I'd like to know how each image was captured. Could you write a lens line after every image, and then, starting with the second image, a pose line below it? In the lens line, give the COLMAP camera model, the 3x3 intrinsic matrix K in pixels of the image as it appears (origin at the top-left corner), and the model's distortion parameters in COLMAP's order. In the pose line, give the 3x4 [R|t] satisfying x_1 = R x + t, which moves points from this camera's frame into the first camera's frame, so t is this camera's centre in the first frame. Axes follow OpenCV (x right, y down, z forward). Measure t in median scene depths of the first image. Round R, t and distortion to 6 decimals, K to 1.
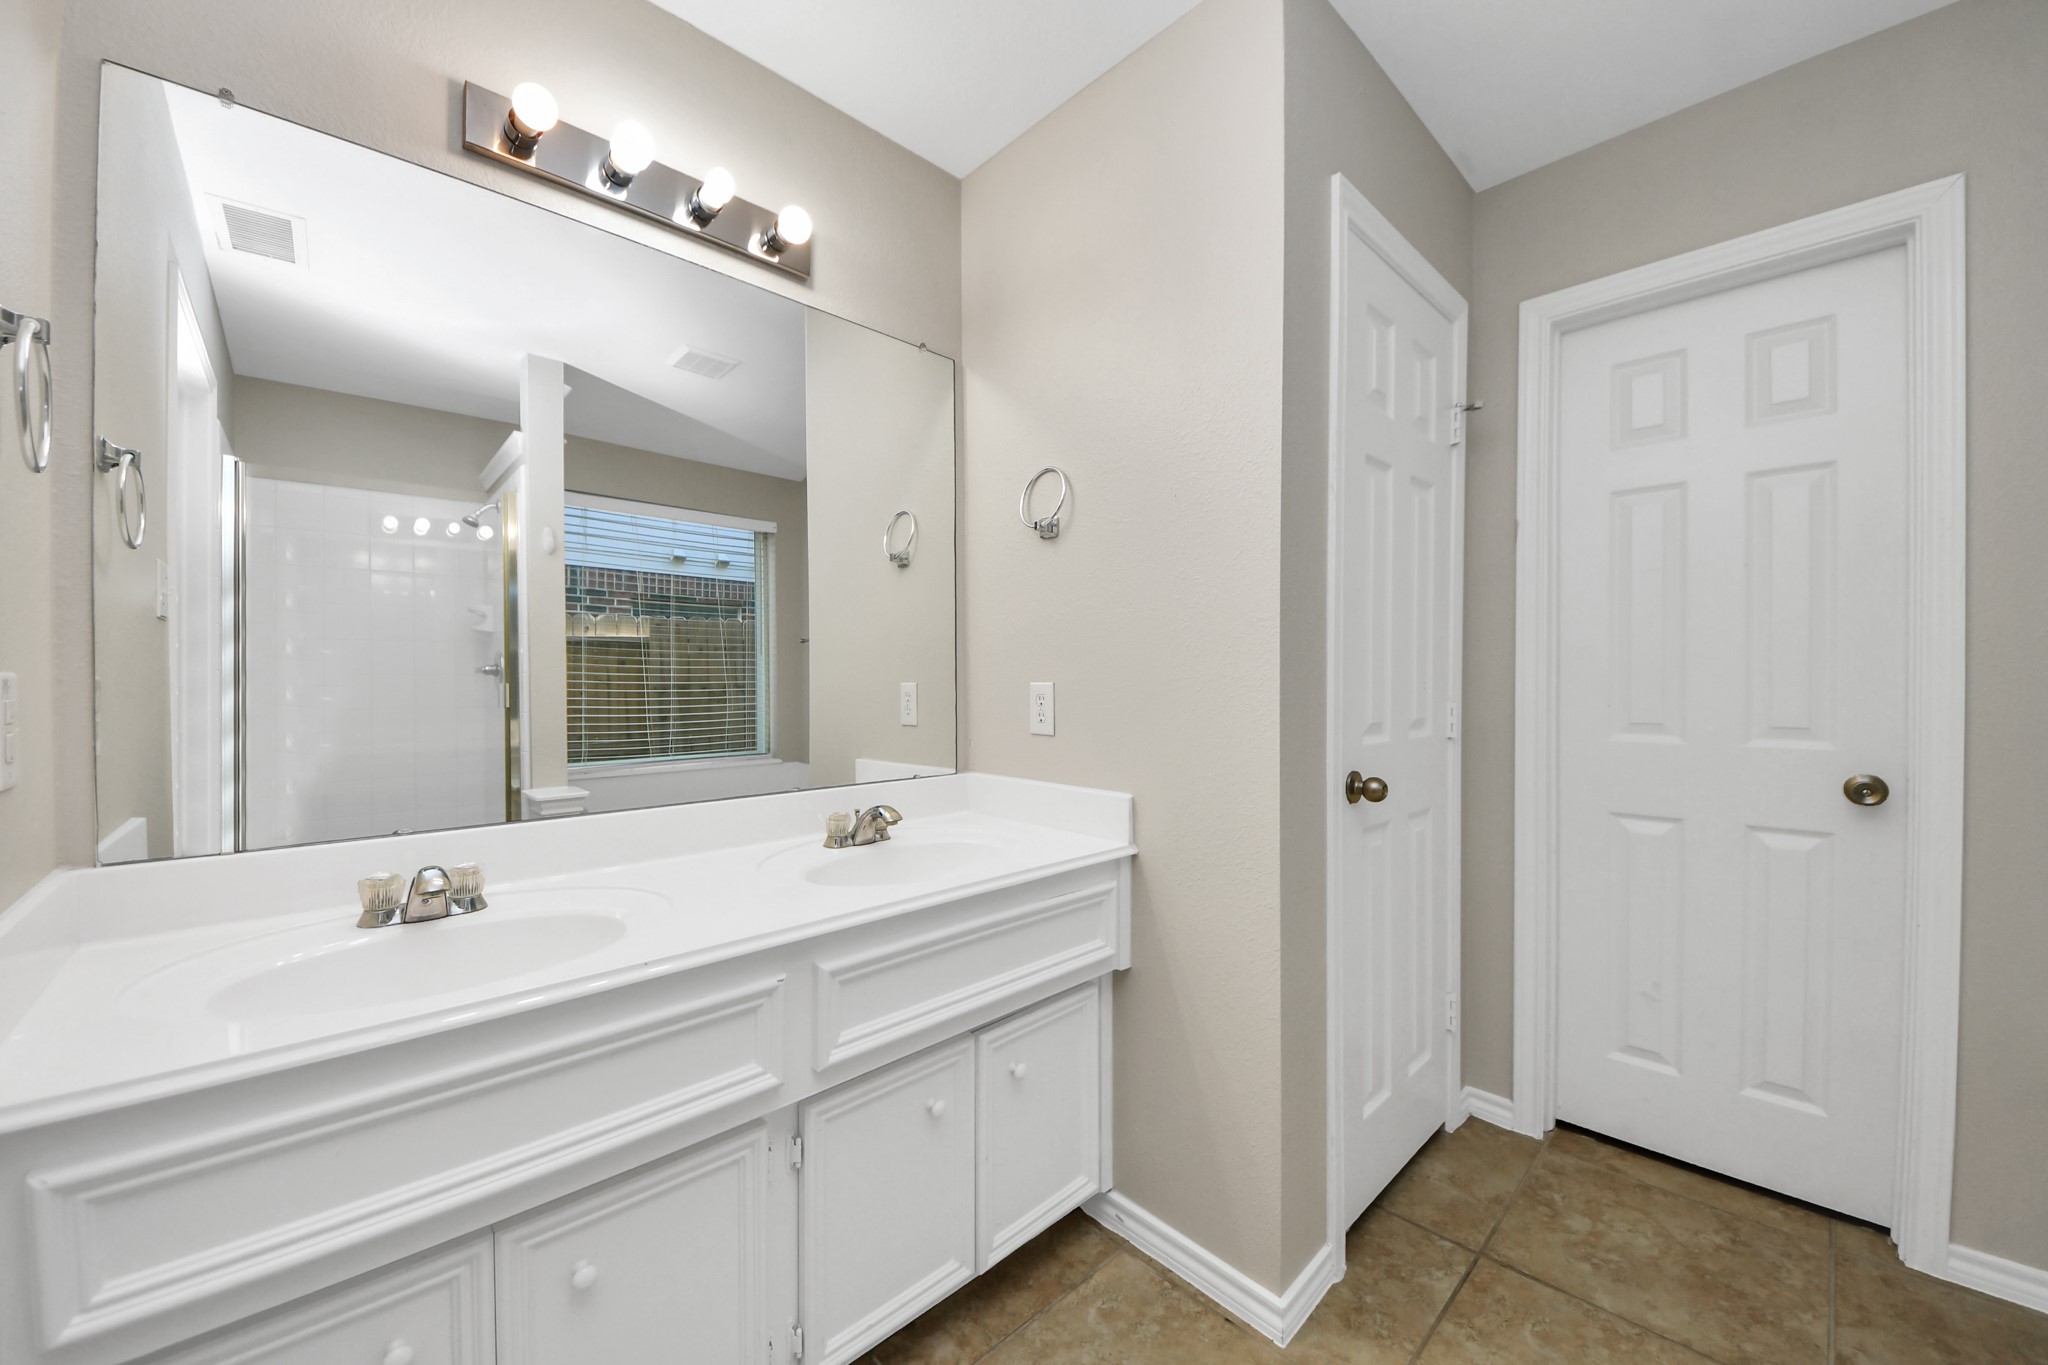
lens RADIAL K [[755.5, 0, 1020.2], [0, 755.5, 684.7], [0, 0, 1]] dist [0.044441, -0.025252]
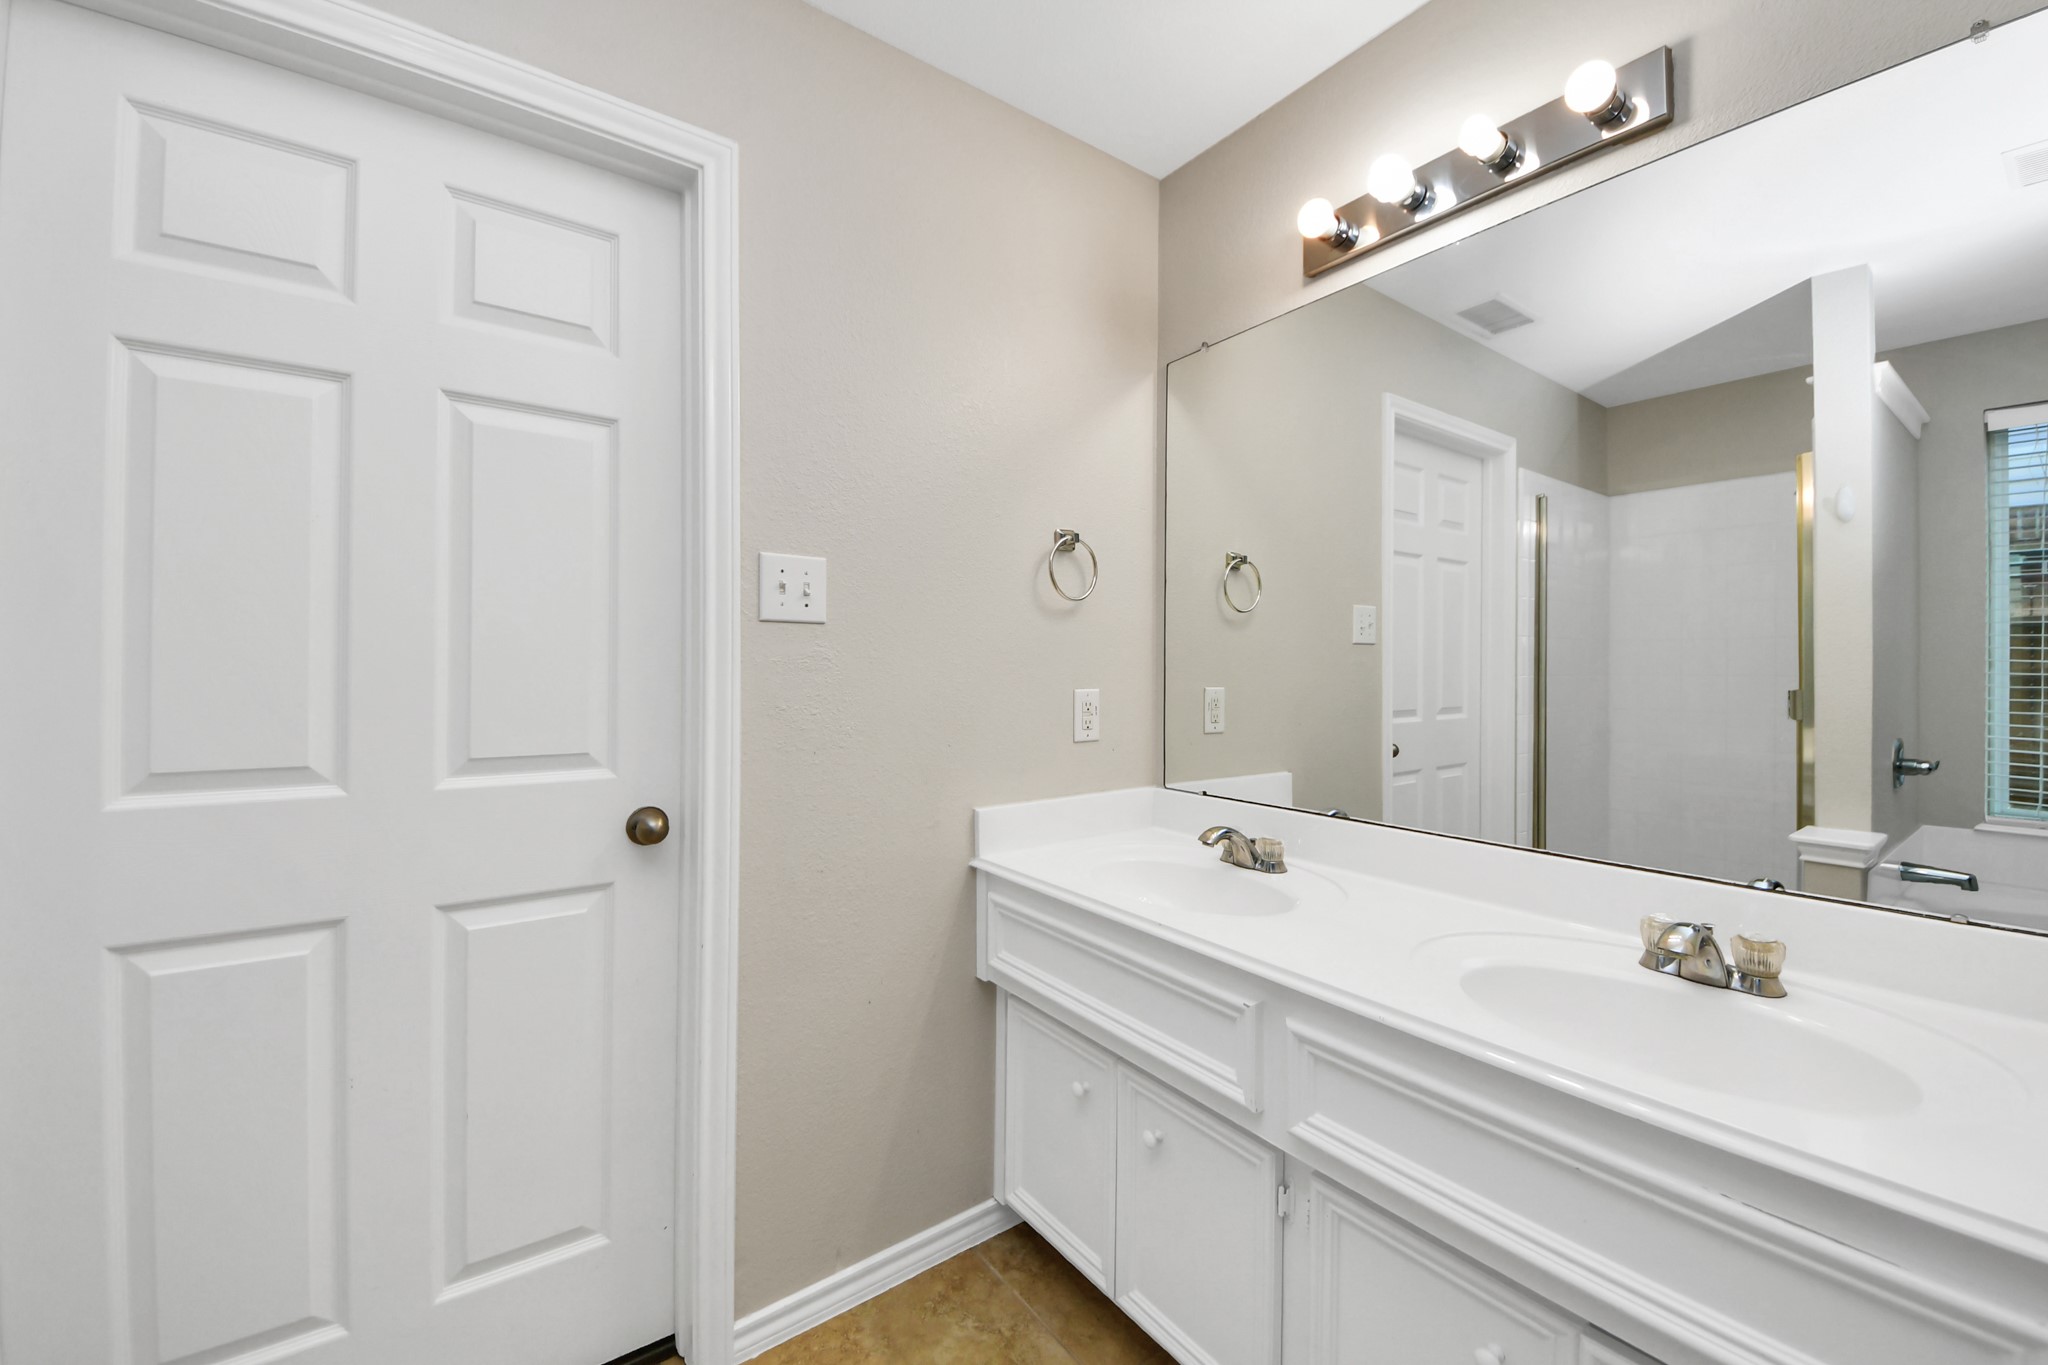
lens RADIAL K [[785.8, 0, 1027.6], [0, 785.8, 661.0], [0, 0, 1]] dist [-0.000545, -0.009238]
pose [[-0.115159, -0.000170, -0.993347, 0.602179], [-0.004054, 0.999992, 0.000299, -0.056180], [0.993339, 0.004061, -0.115158, 0.659613]]
